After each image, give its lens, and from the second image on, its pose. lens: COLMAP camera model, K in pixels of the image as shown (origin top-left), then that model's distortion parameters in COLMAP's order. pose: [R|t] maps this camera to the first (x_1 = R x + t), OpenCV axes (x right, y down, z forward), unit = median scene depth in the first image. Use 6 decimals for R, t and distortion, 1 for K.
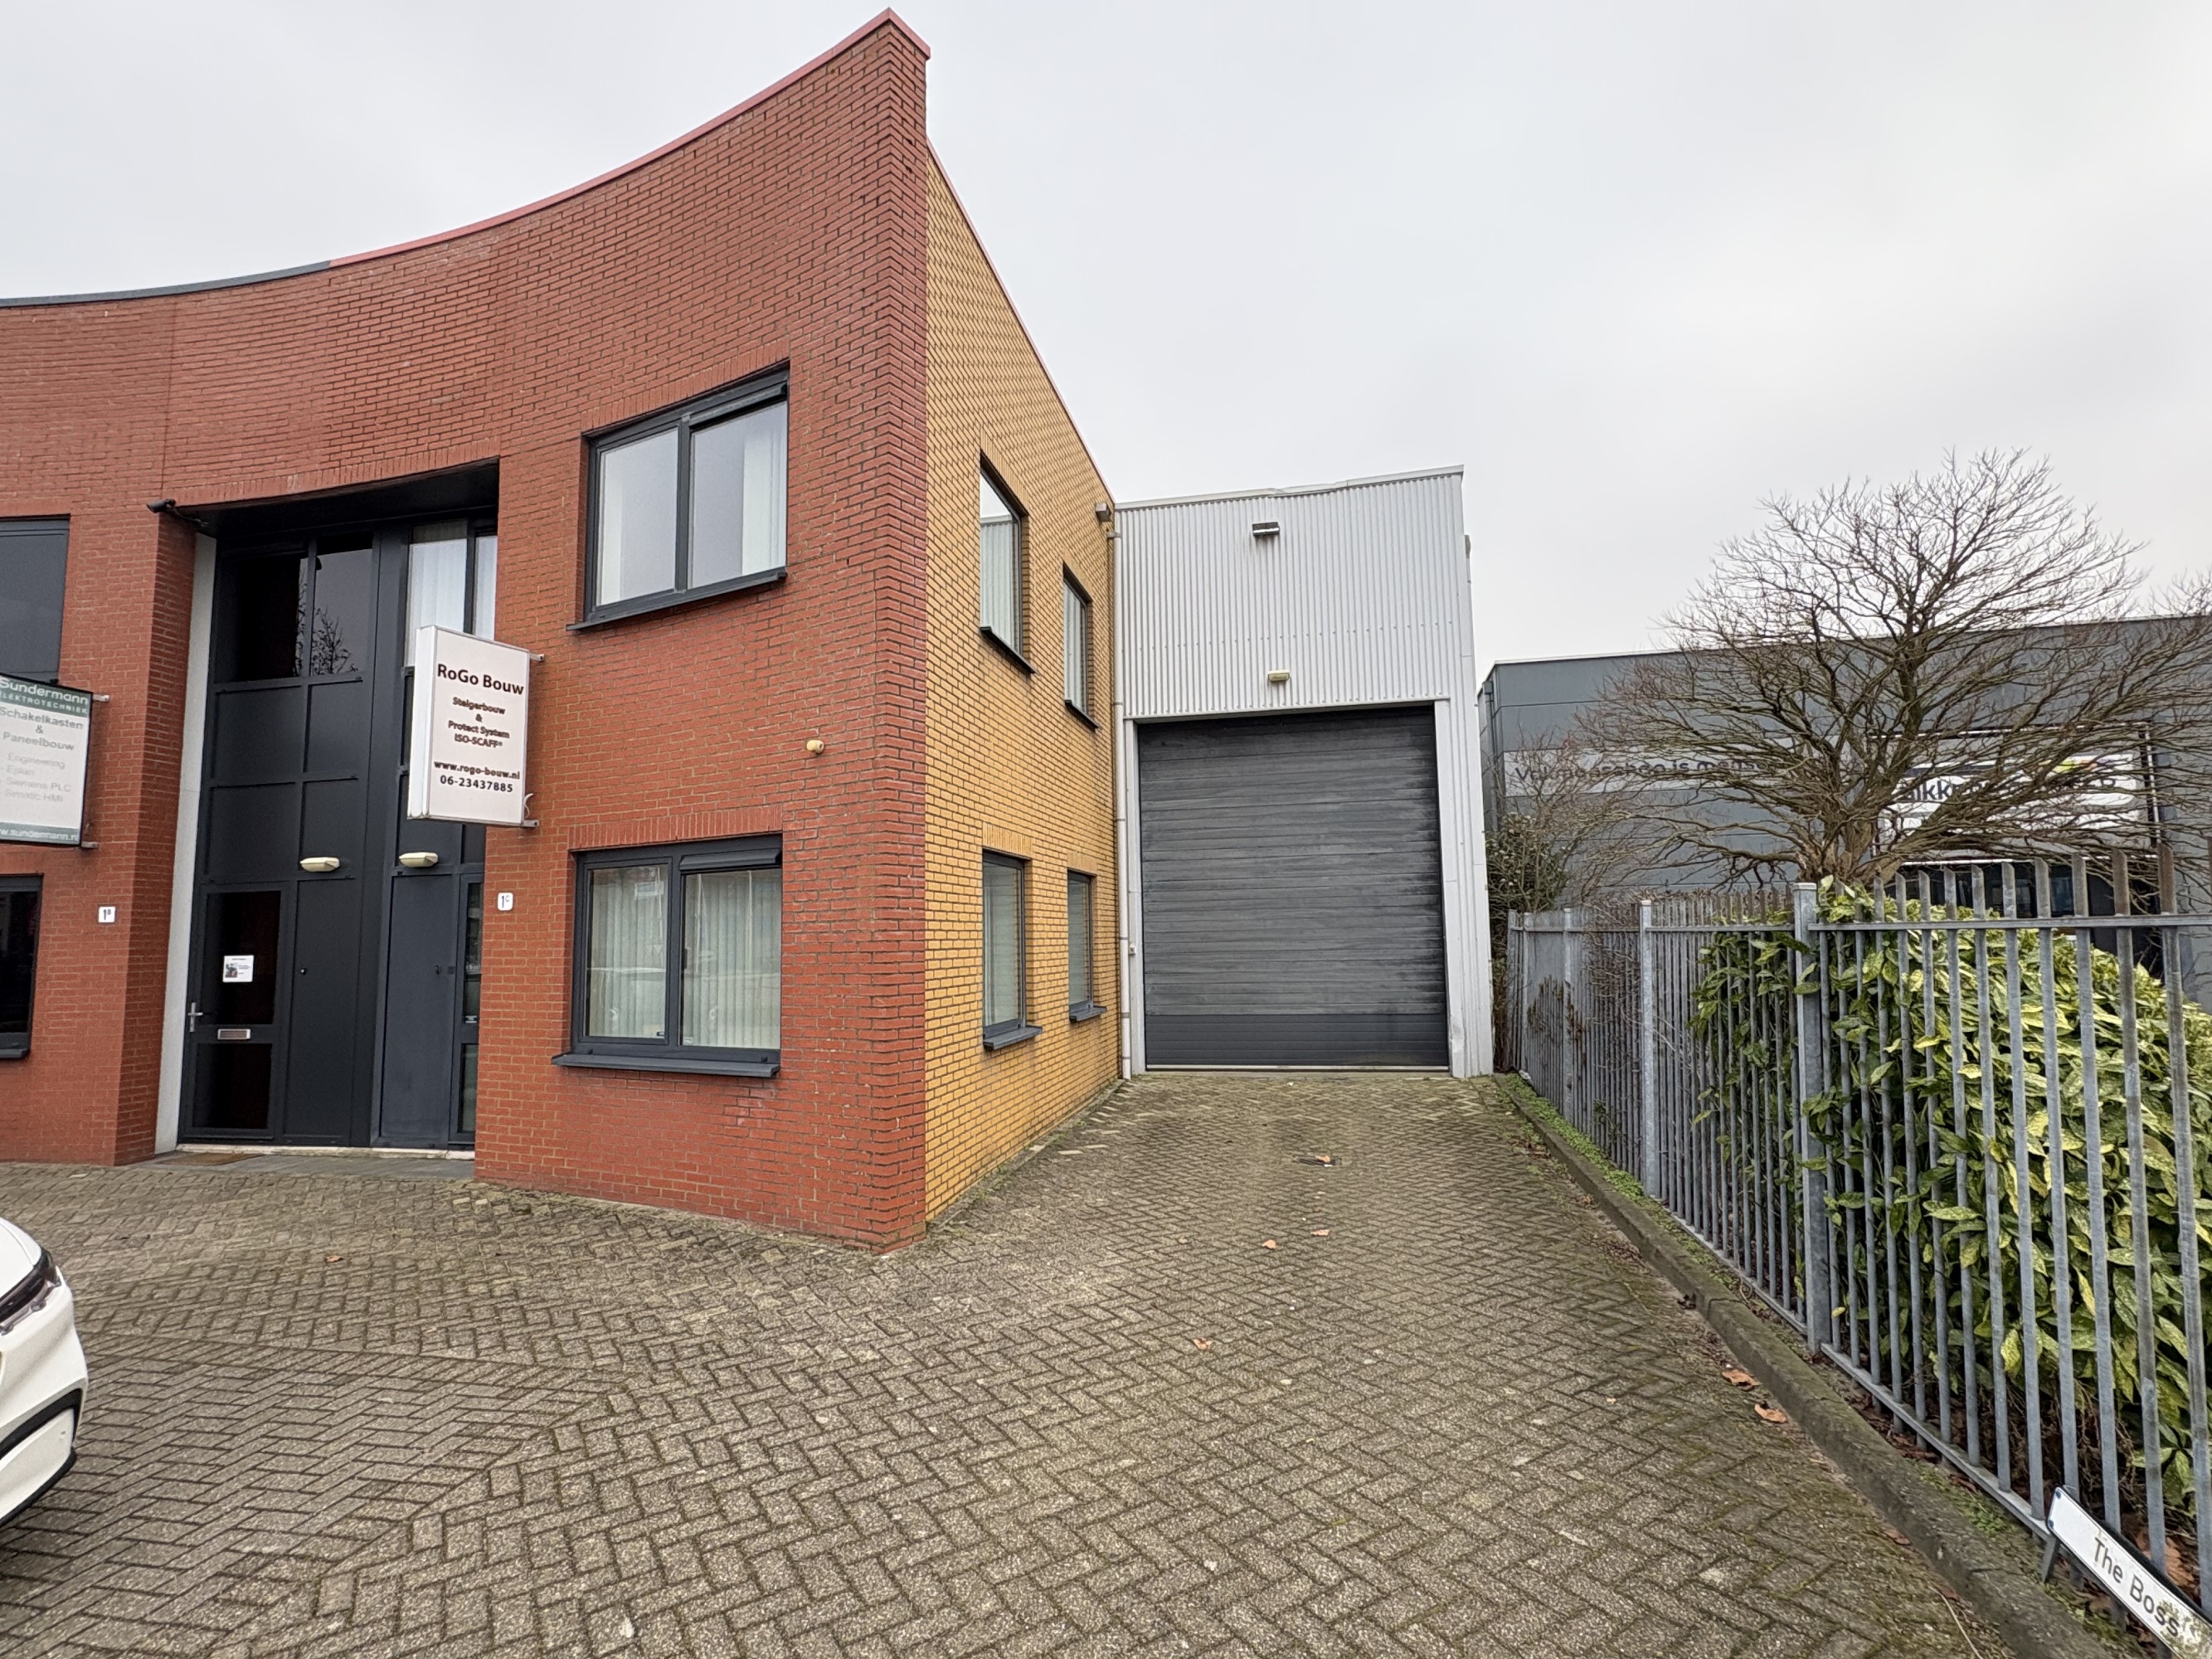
lens RADIAL K [[1074.1, 0, 1106.6], [0, 1074.1, 826.8], [0, 0, 1]] dist [0.003513, -0.003263]
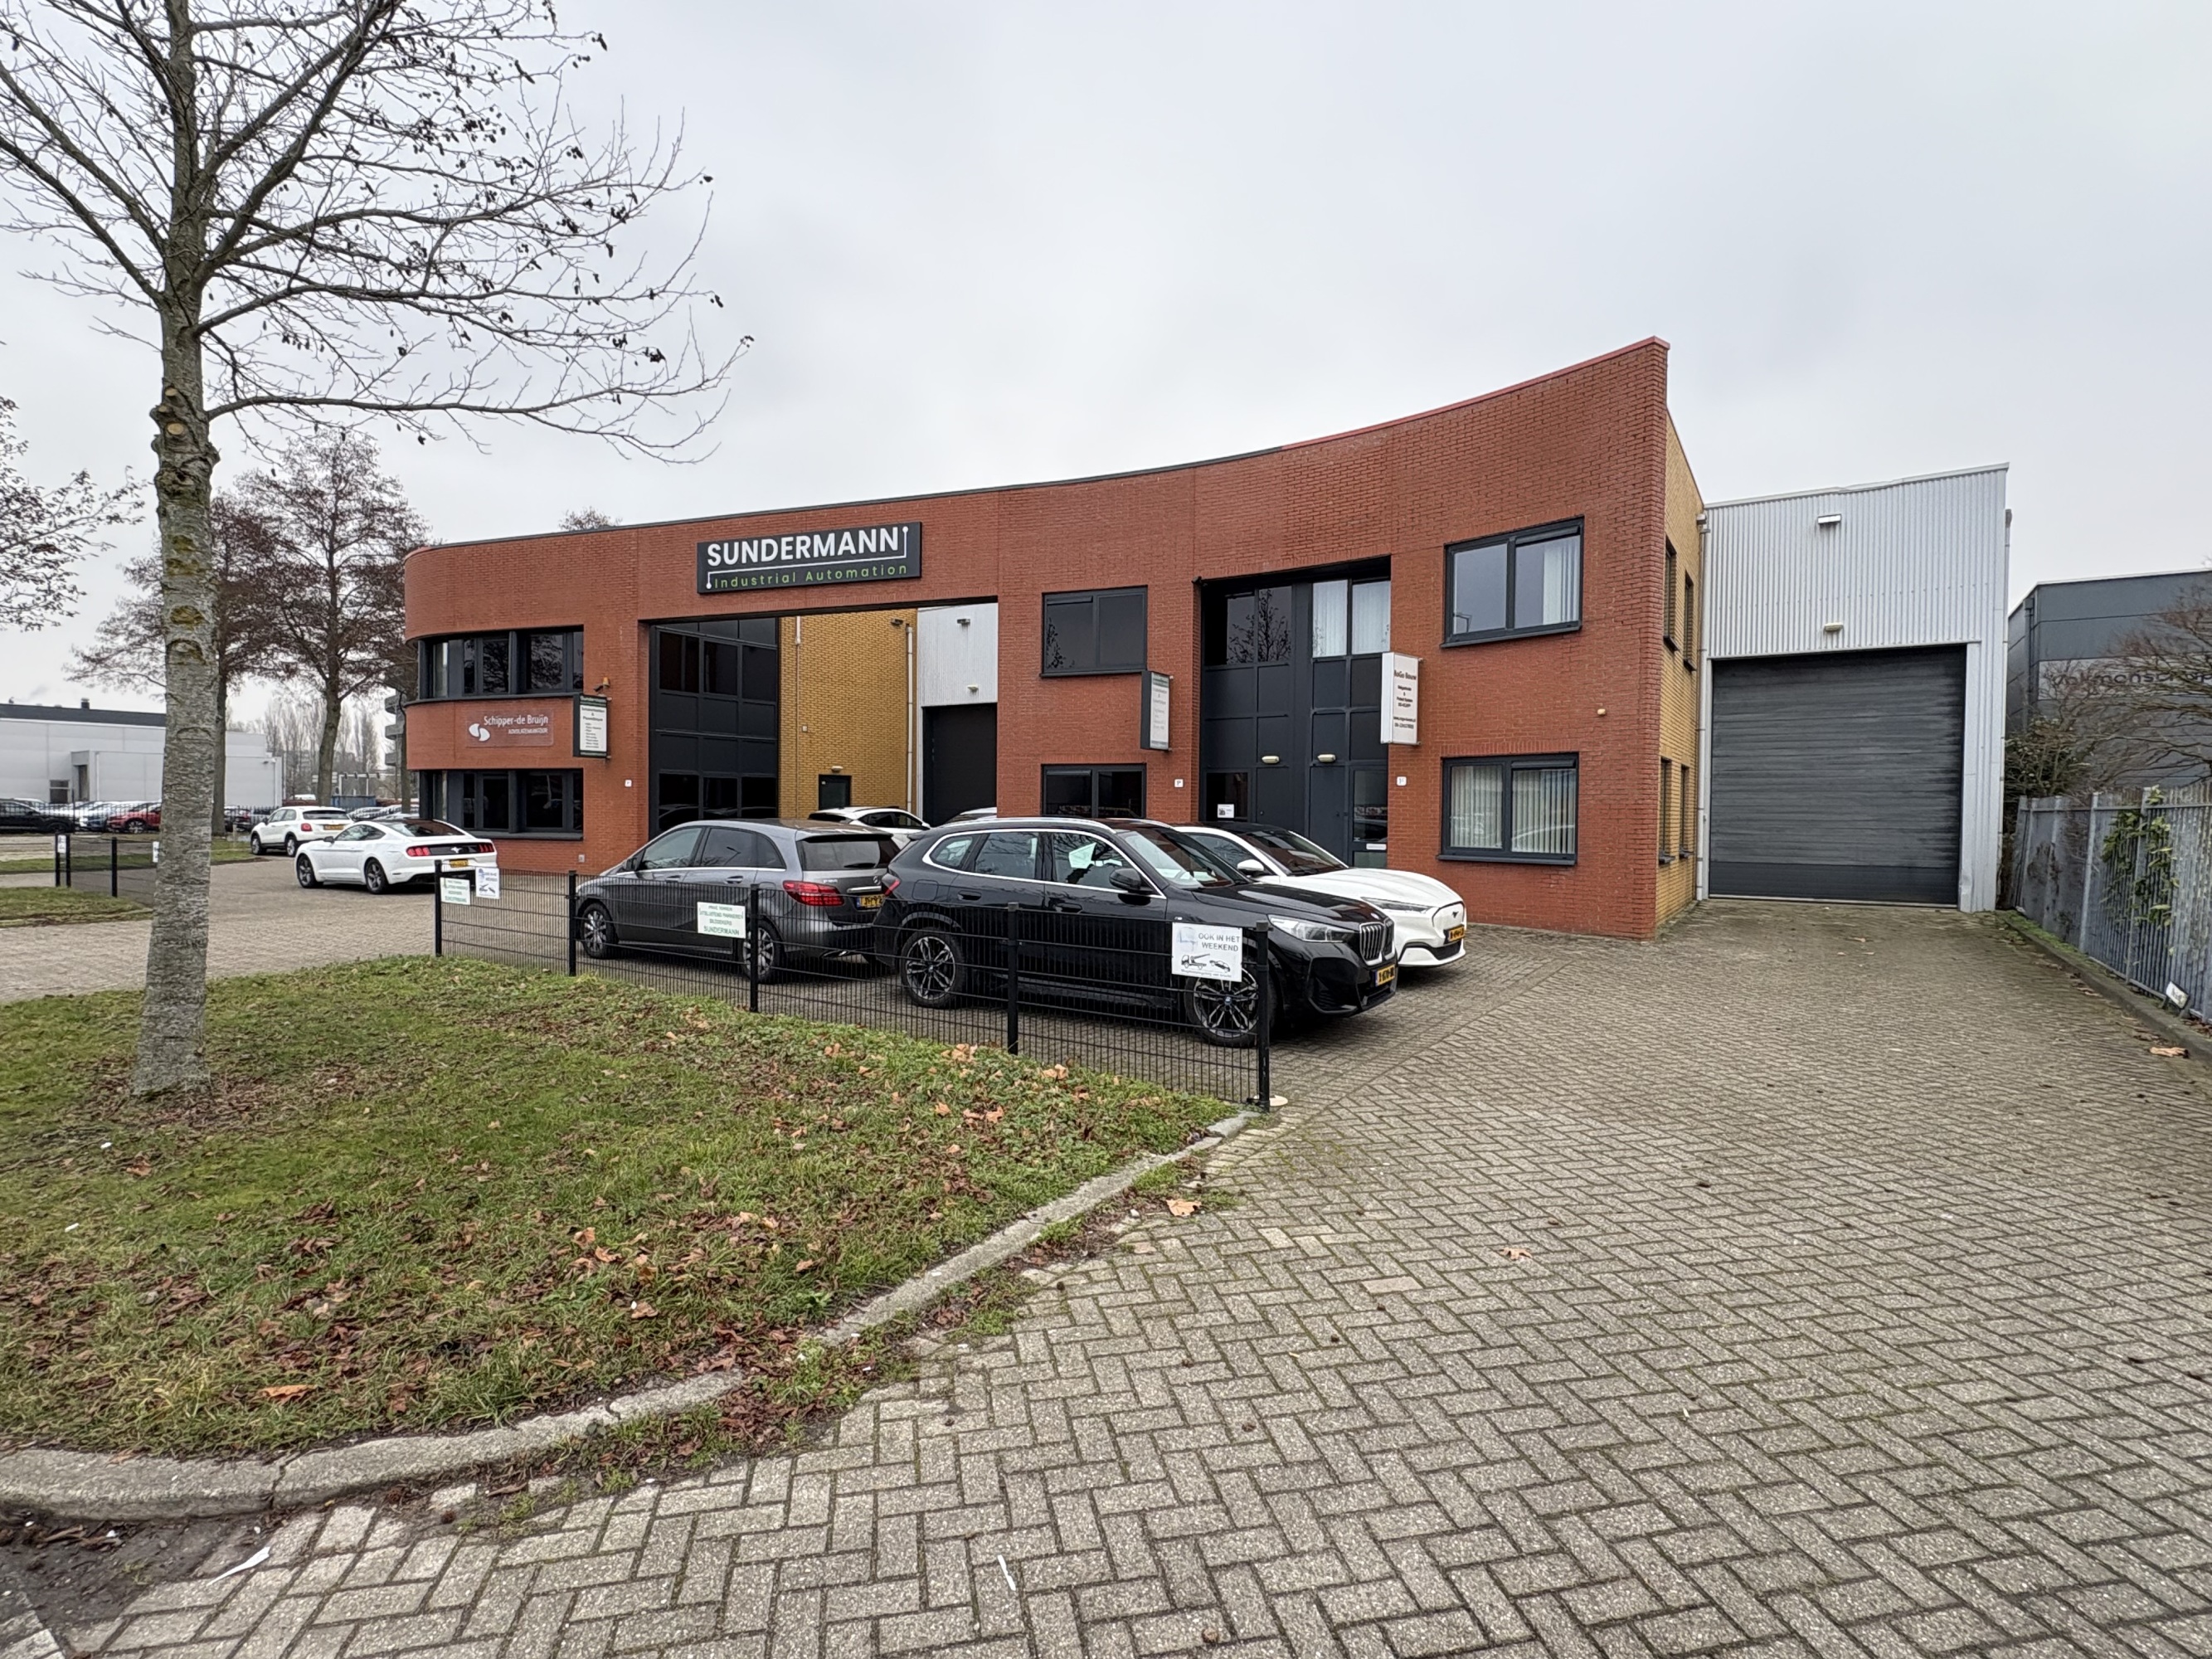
lens RADIAL K [[1074.1, 0, 1103.7], [0, 1074.1, 831.4], [0, 0, 1]] dist [0.003513, -0.003263]
pose [[0.929431, 0.034868, -0.367344, -0.286739], [0.010804, 0.992527, 0.121545, -0.078831], [0.368837, -0.116936, 0.922109, -0.970088]]
